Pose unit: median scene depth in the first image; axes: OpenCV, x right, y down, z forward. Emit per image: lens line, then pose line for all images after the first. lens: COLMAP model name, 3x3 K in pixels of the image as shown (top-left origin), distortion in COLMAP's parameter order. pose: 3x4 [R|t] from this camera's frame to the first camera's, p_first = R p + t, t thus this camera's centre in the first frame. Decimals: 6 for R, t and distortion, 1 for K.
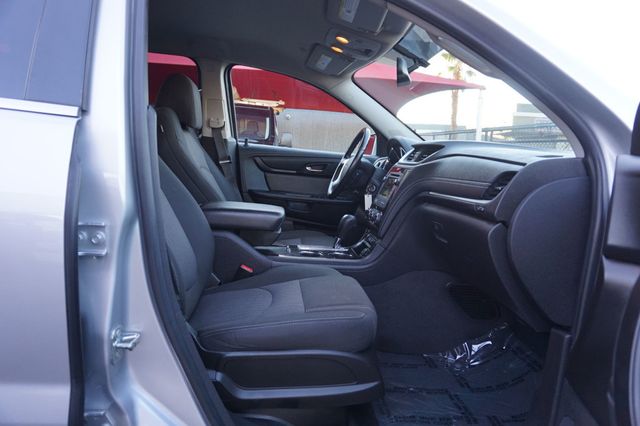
lens RADIAL K [[438.8, 0, 322.1], [0, 438.8, 213.3], [0, 0, 1]] dist [-0.028119, 0.019322]
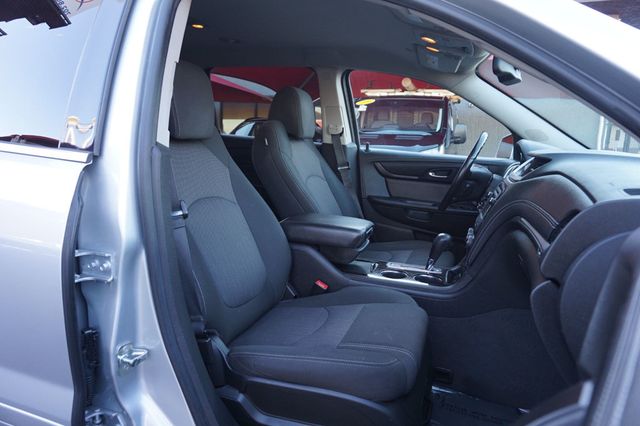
lens RADIAL K [[438.8, 0, 321.7], [0, 438.8, 215.4], [0, 0, 1]] dist [-0.028119, 0.019322]
pose [[0.906185, 0.045558, -0.420420, 0.206356], [-0.031998, 0.998717, 0.039253, -0.060559], [0.421669, -0.022118, 0.906480, 0.088043]]
